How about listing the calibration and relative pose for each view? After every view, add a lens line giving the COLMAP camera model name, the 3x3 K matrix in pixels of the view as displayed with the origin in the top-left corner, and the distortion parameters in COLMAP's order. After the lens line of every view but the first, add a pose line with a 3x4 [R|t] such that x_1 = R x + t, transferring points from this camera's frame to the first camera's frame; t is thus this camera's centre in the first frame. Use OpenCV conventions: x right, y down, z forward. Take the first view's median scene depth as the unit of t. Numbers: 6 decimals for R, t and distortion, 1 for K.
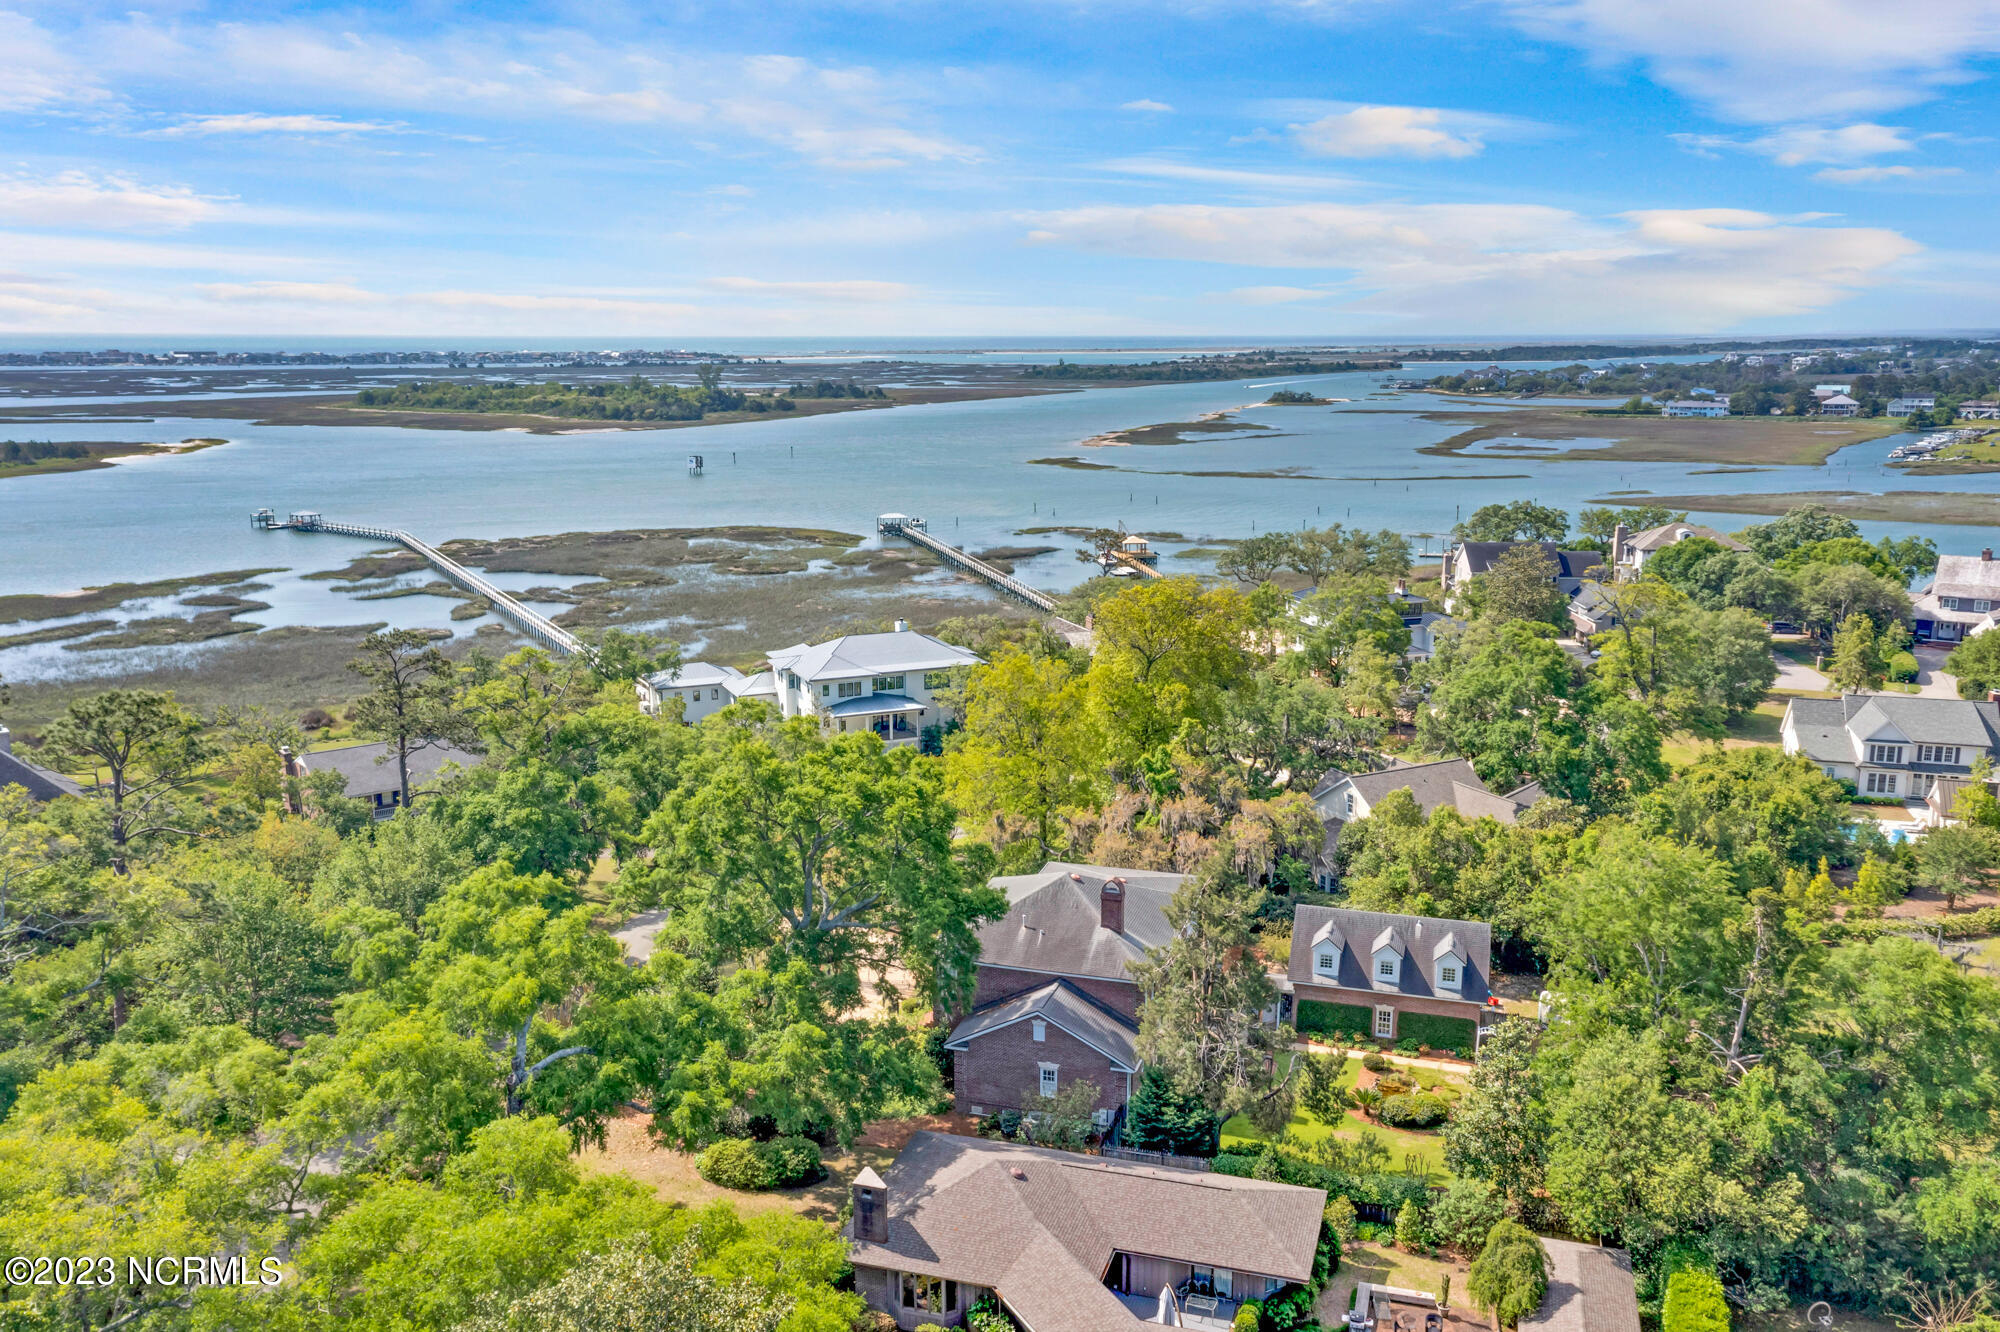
lens RADIAL K [[1676.2, 0, 1000.0], [0, 1676.2, 666.0], [0, 0, 1]] dist [0.008634, 0.086564]
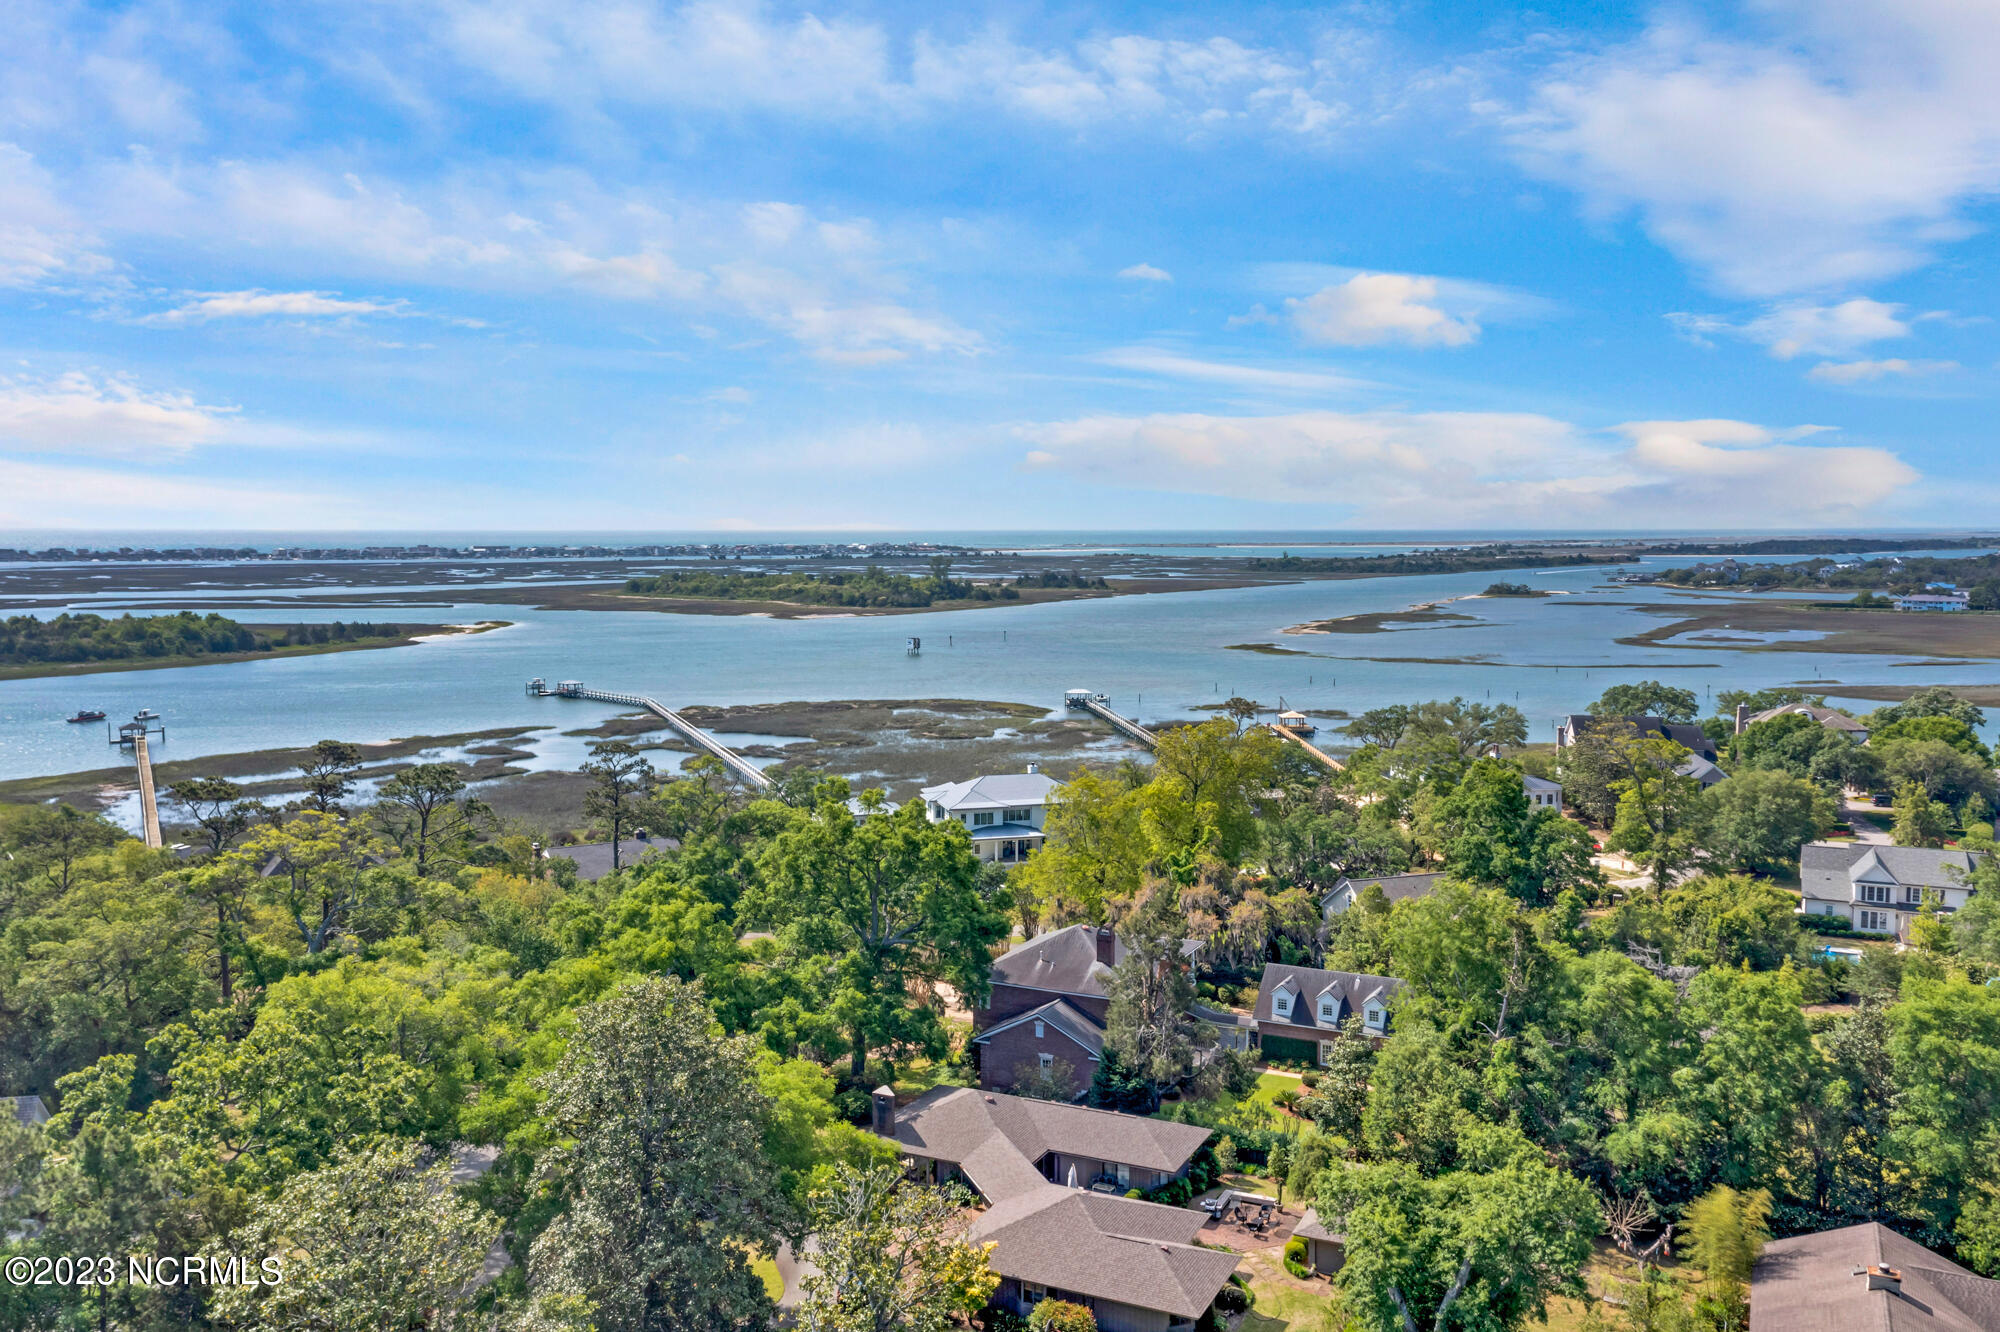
lens RADIAL K [[1679.9, 0, 961.8], [0, 1679.9, 664.0], [0, 0, 1]] dist [0.014662, 0.071883]
pose [[0.986273, 0.013410, -0.164580, 0.082605], [-0.032164, 0.993208, -0.111819, 0.035331], [0.161963, 0.115578, 0.980005, -0.173391]]
